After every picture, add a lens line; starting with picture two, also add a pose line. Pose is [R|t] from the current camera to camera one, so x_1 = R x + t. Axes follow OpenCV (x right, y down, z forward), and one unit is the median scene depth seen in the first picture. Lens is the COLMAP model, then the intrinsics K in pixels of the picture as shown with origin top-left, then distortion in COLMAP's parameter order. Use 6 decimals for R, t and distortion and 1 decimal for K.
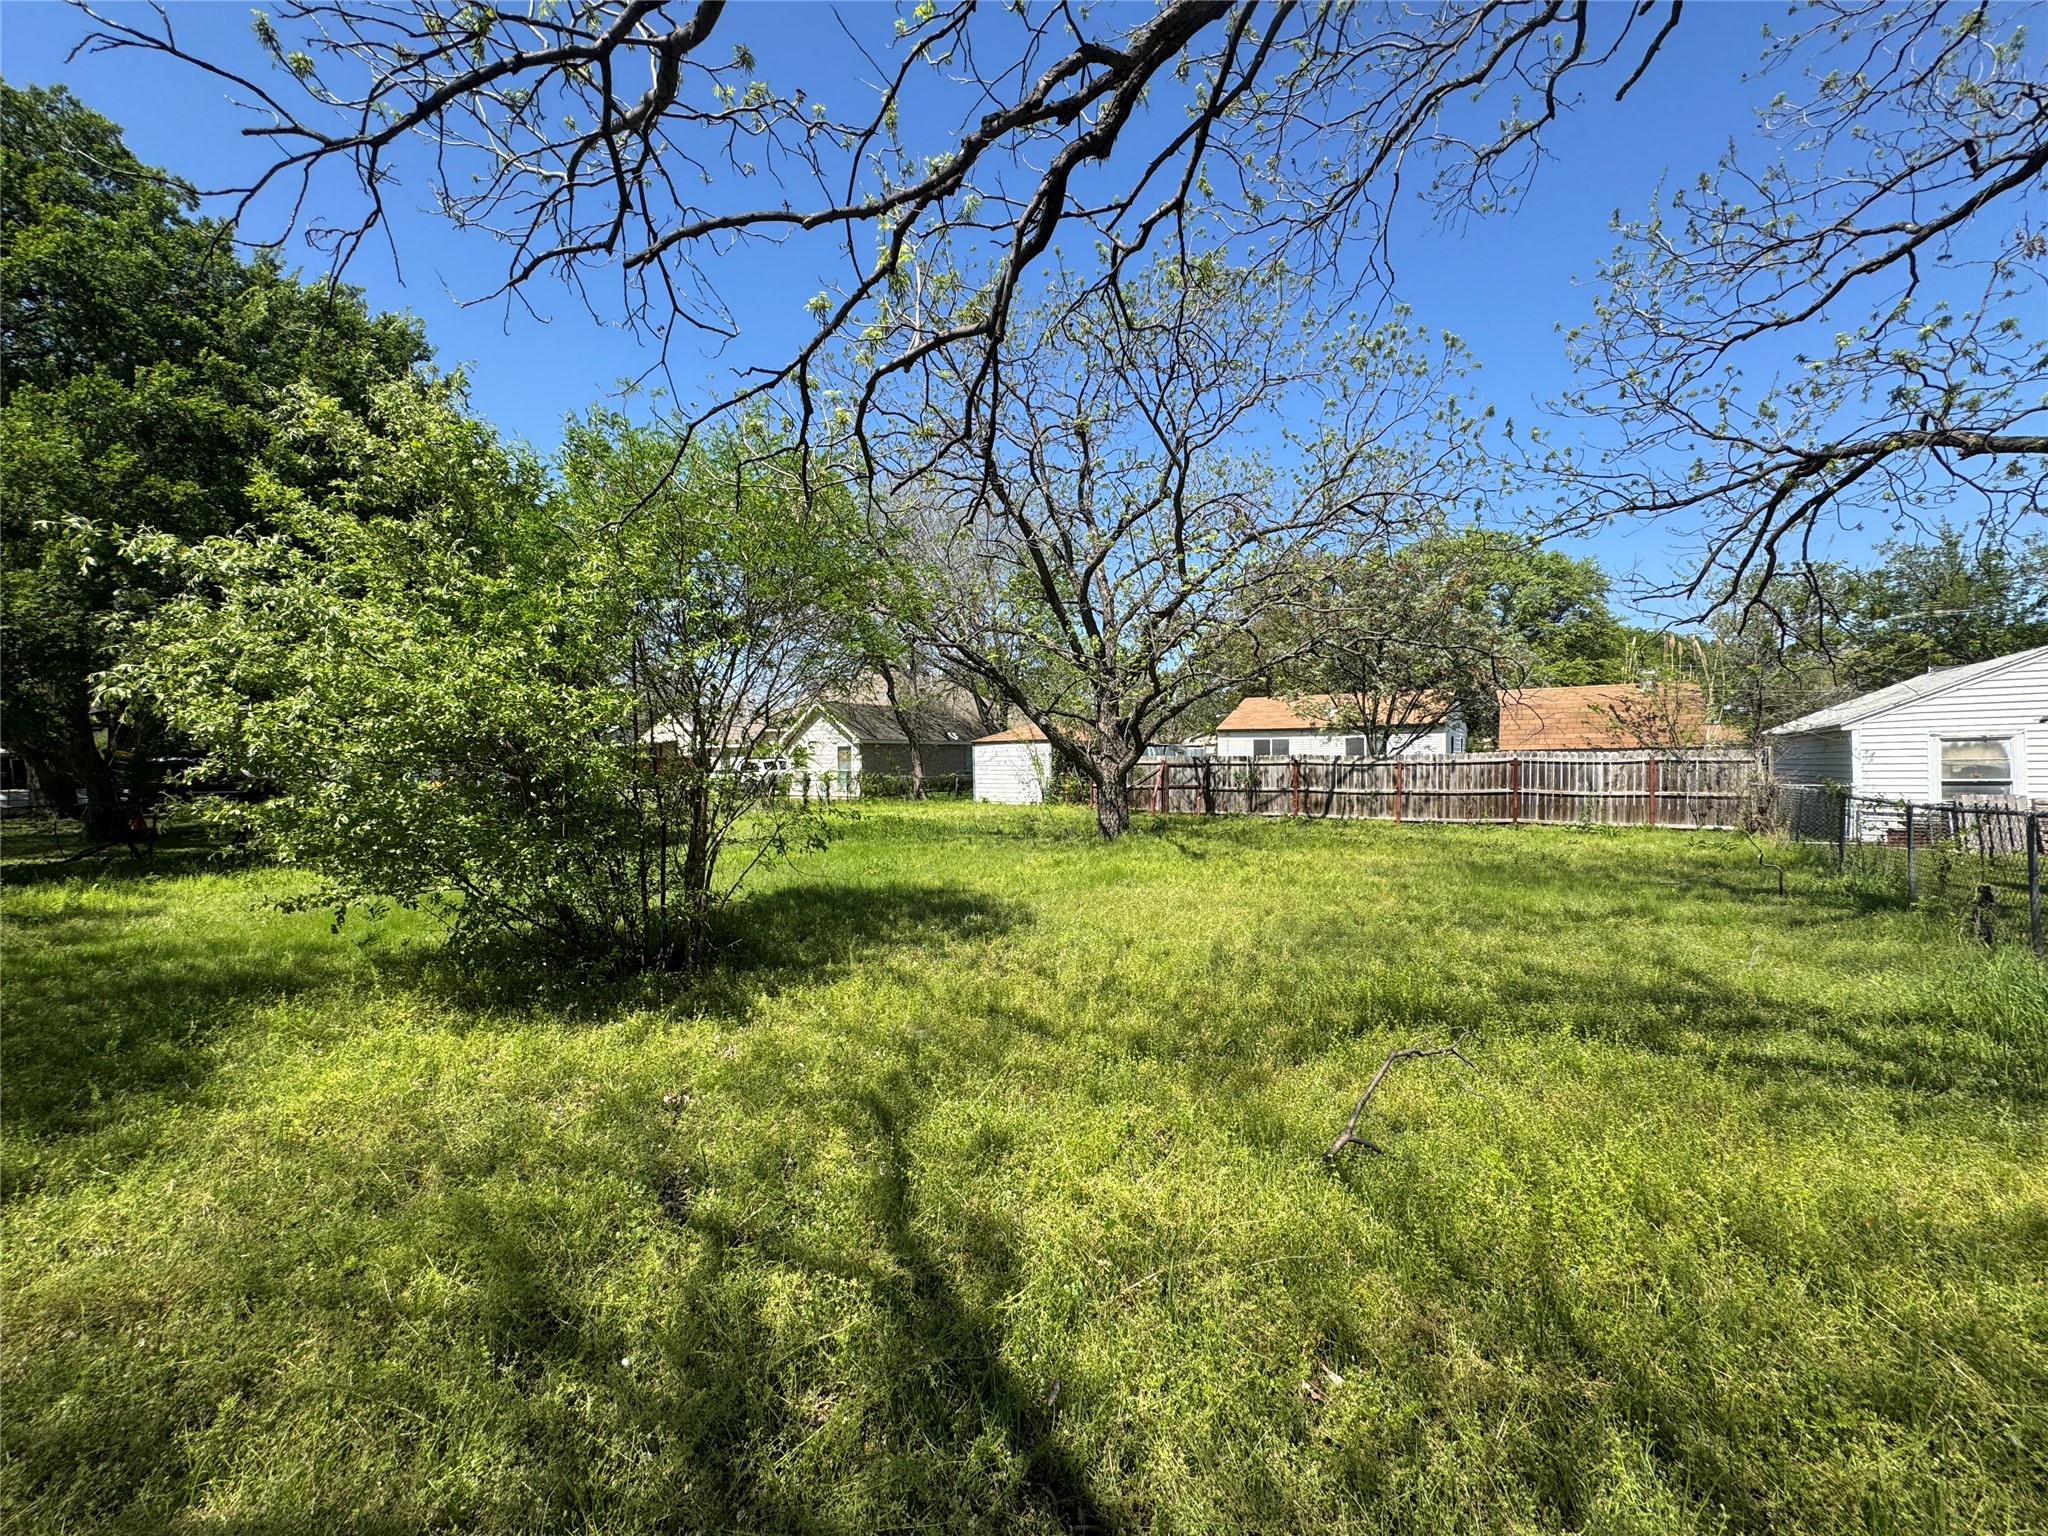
lens RADIAL K [[816.9, 0, 1024.0], [0, 816.9, 768.0], [0, 0, 1]] dist [0.000031, 0.000002]
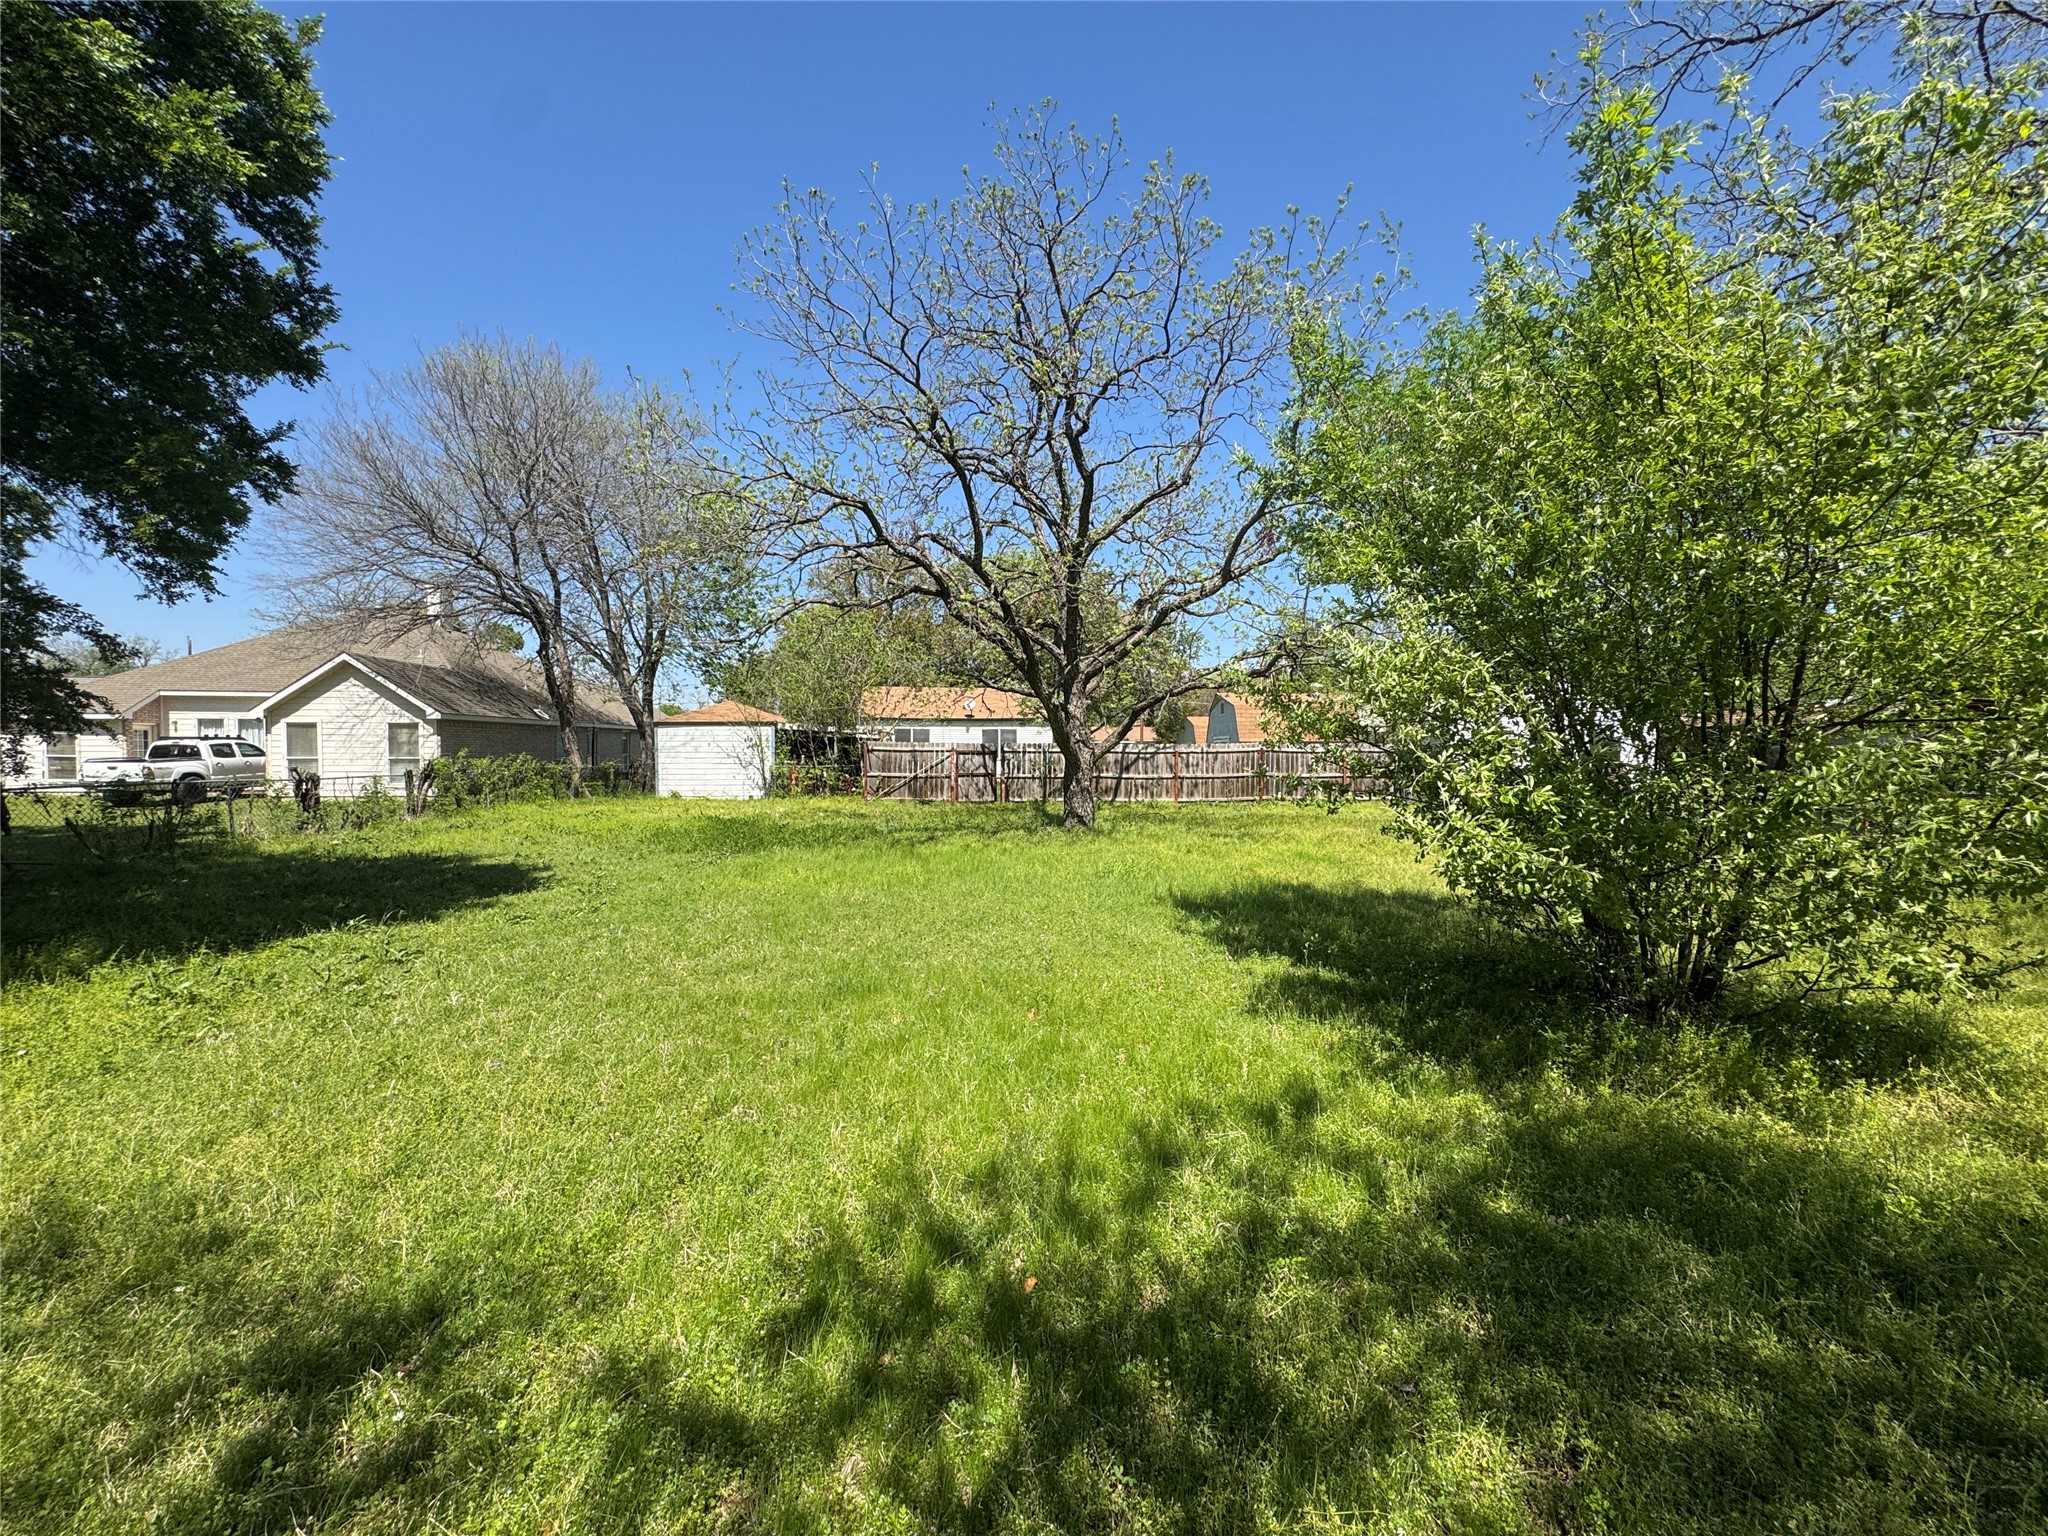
lens RADIAL K [[816.9, 0, 1024.0], [0, 816.9, 768.0], [0, 0, 1]] dist [0.000031, 0.000002]
pose [[0.769524, -0.007881, 0.638569, -0.311273], [-0.001387, 0.999901, 0.014012, 0.000907], [-0.638616, -0.011668, 0.769437, 0.172870]]
